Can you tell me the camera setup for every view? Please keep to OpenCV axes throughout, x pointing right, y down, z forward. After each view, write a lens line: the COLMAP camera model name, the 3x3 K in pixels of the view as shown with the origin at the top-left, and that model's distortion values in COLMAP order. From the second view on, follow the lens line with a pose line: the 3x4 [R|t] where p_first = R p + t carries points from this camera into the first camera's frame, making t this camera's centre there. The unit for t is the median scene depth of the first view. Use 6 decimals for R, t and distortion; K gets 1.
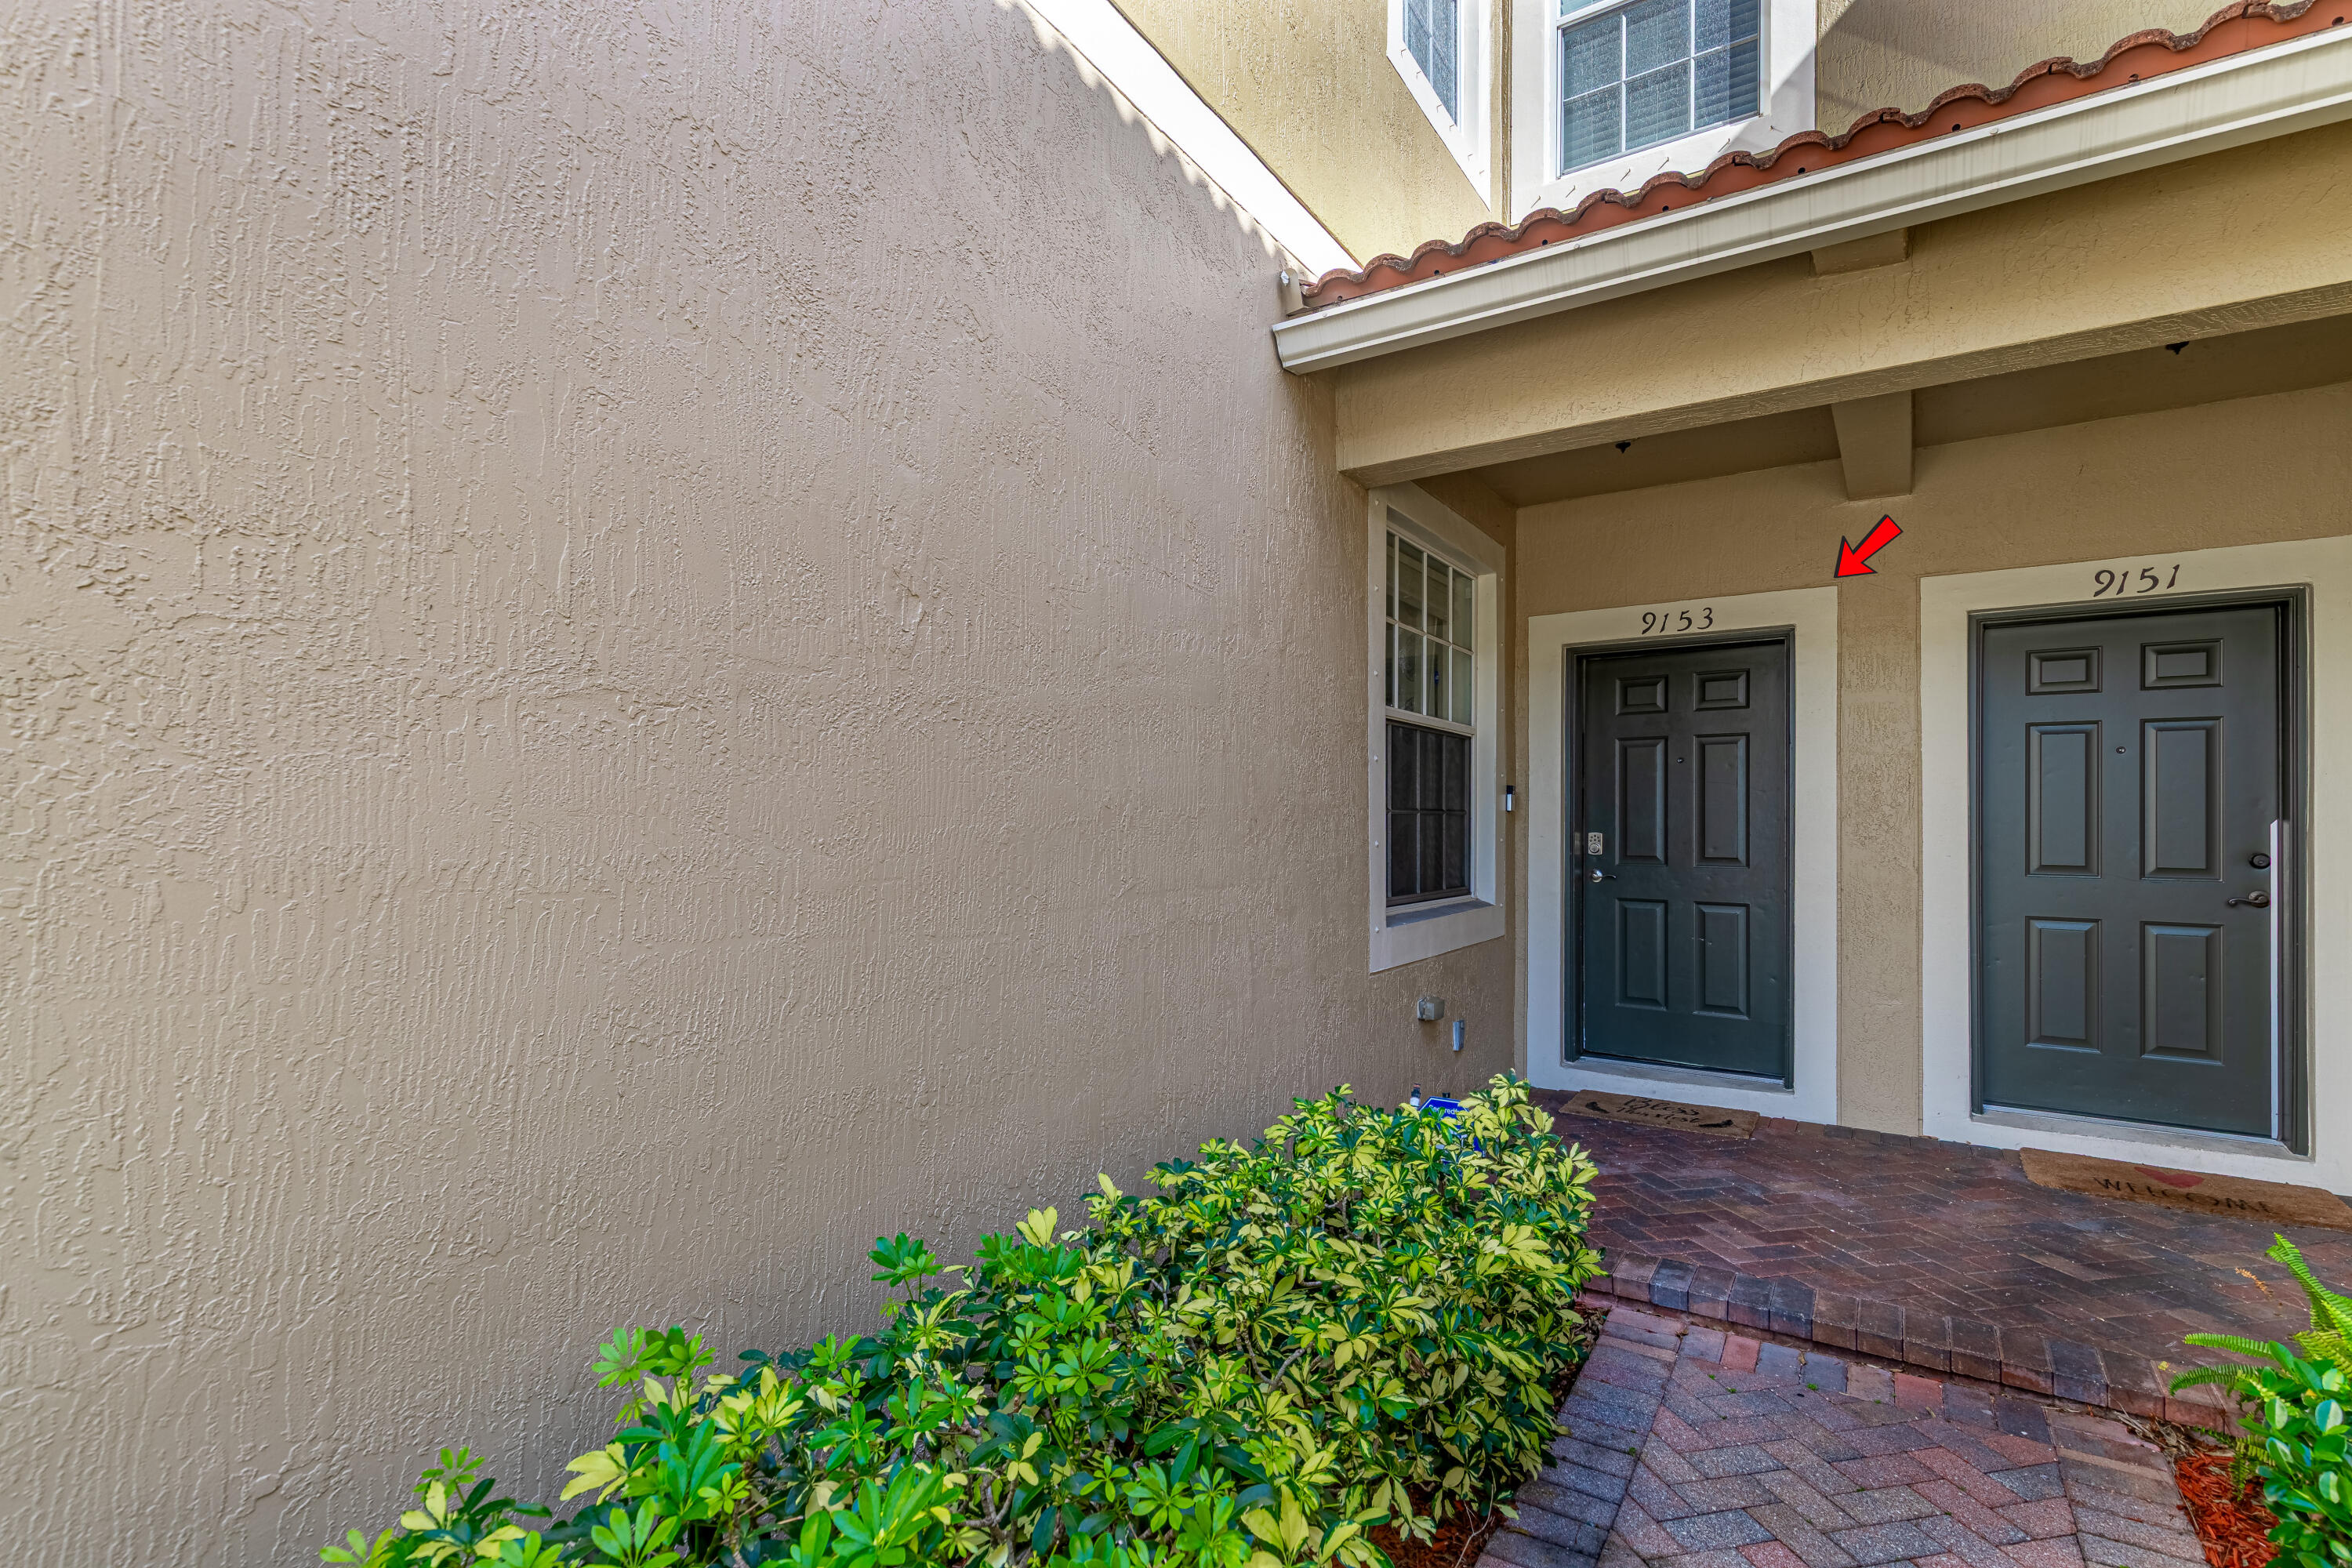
lens RADIAL K [[1085.0, 0, 1111.1], [0, 1085.0, 820.1], [0, 0, 1]] dist [-0.004599, -0.000793]
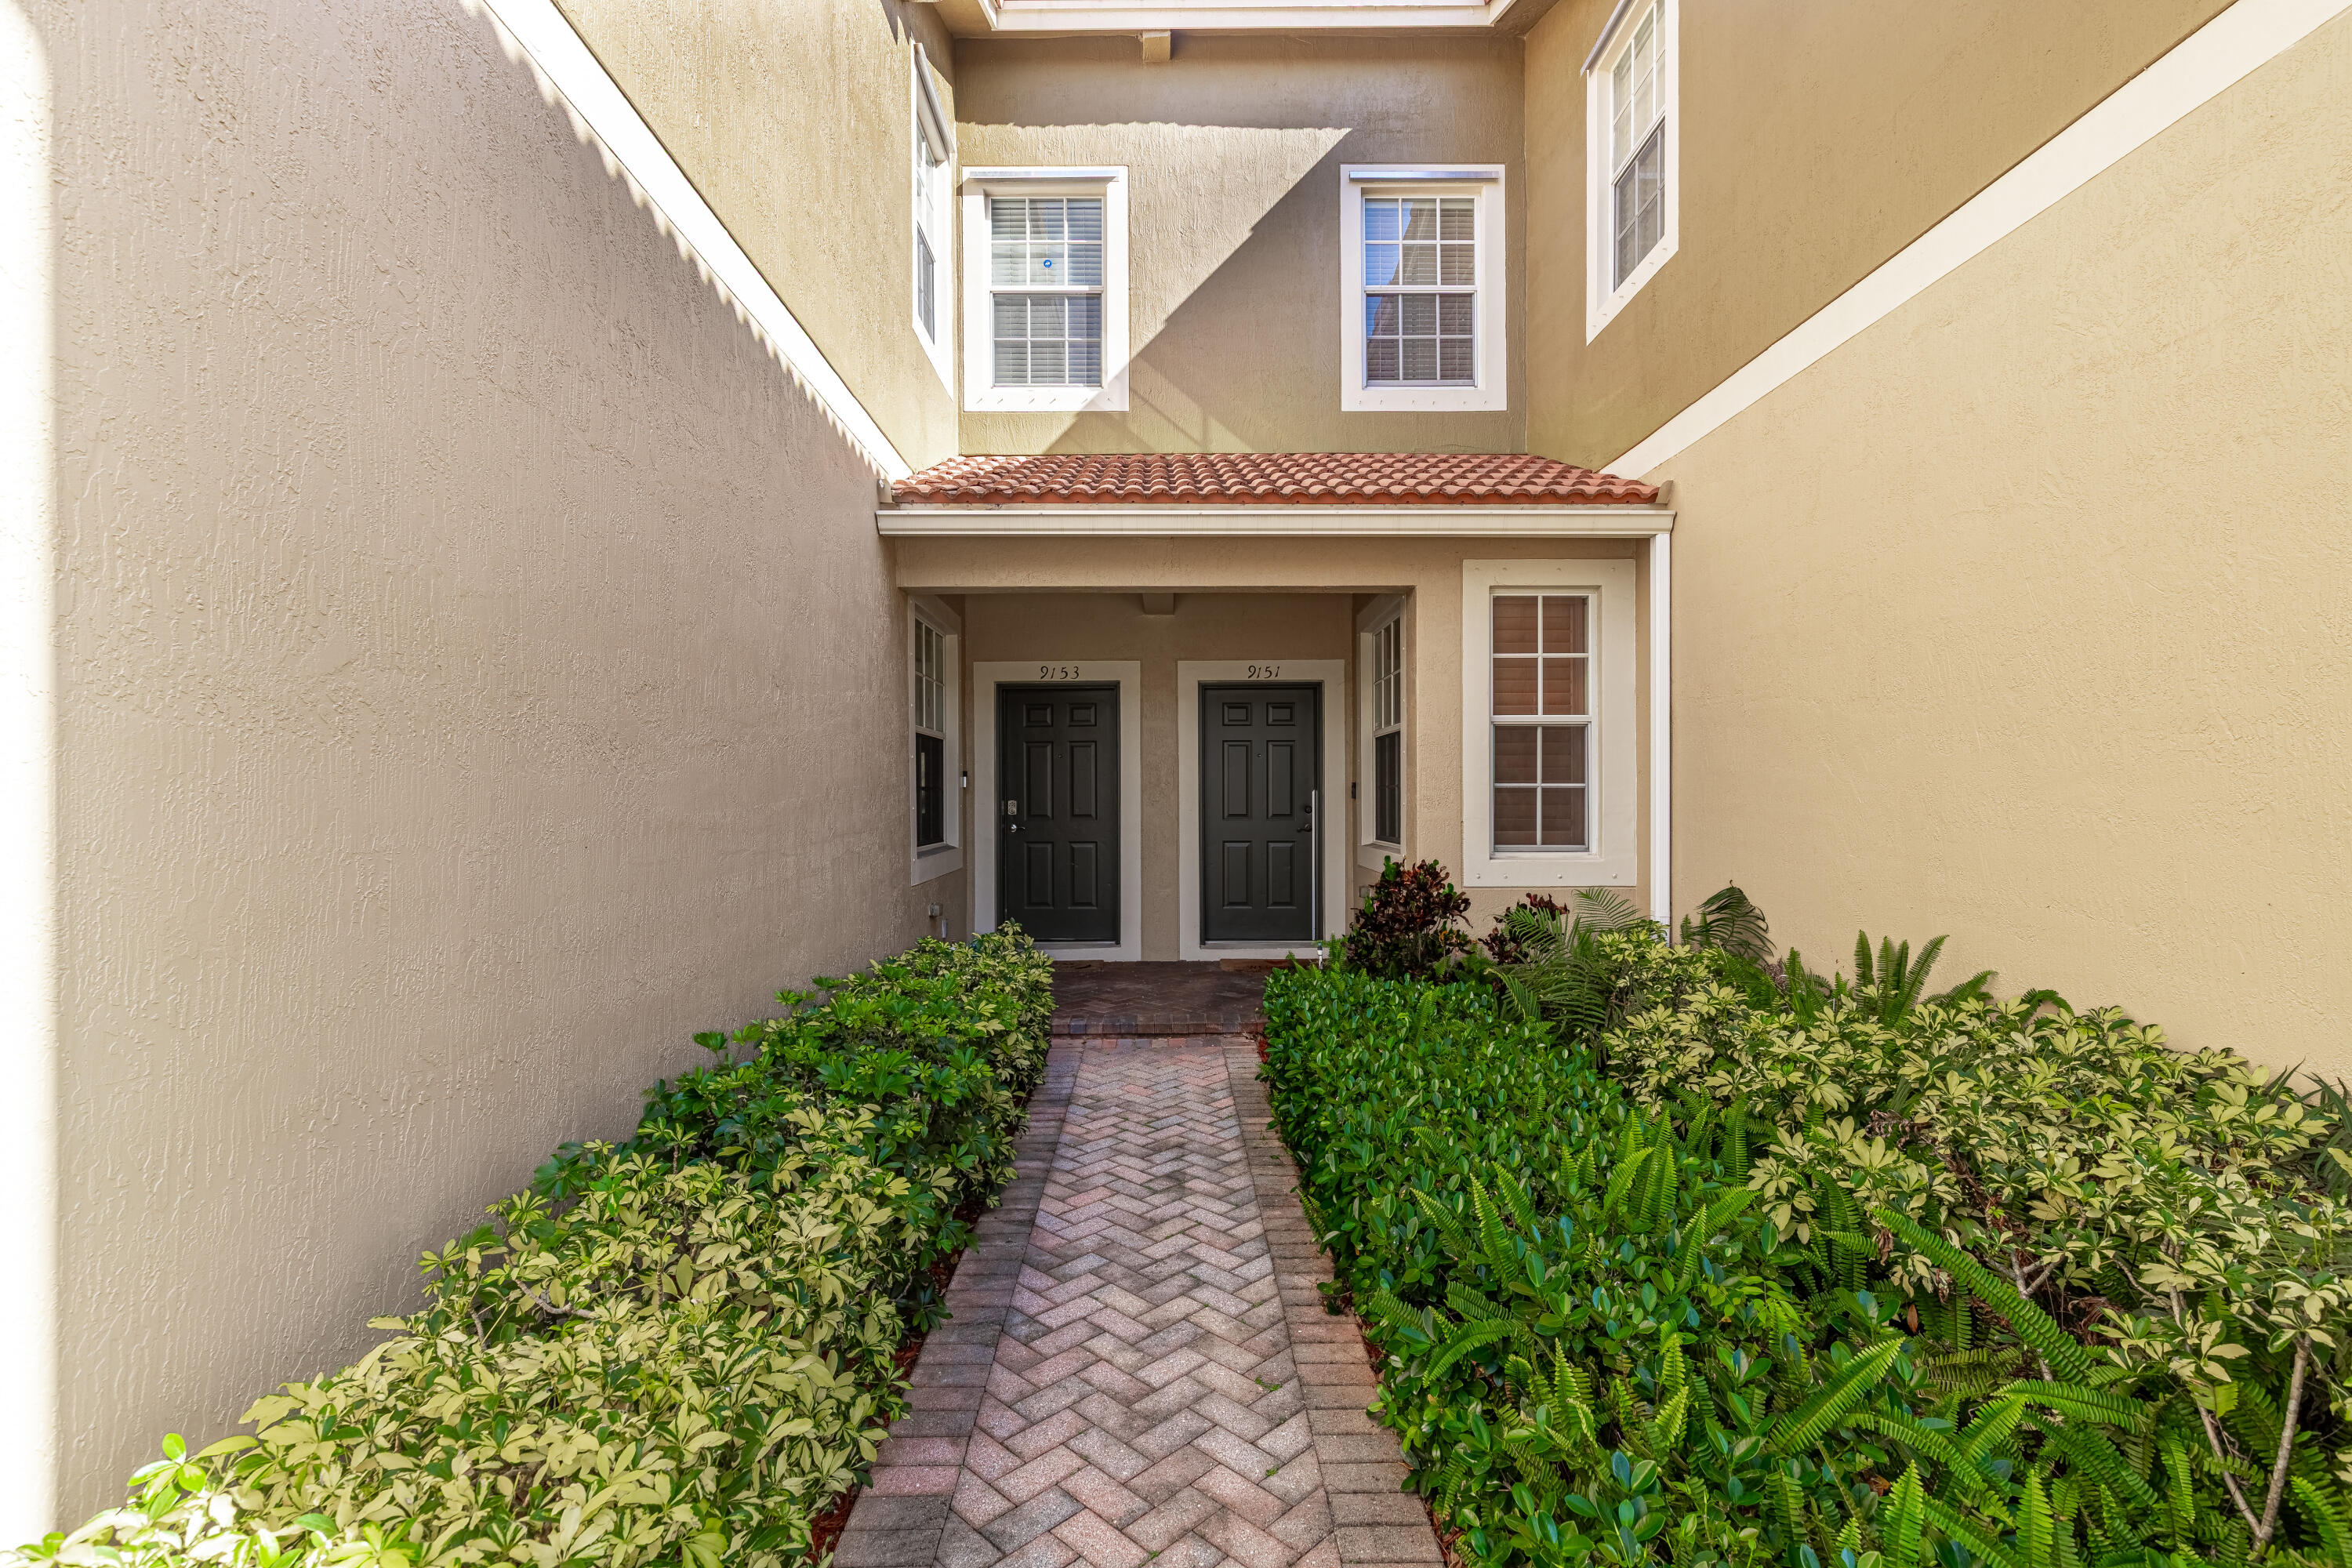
lens RADIAL K [[1085.0, 0, 1177.3], [0, 1085.0, 788.8], [0, 0, 1]] dist [-0.004599, -0.000793]
pose [[0.803682, -0.004571, 0.595042, -0.354828], [0.005216, 0.999986, 0.000638, -0.006073], [-0.595037, 0.002591, 0.803694, -0.488204]]
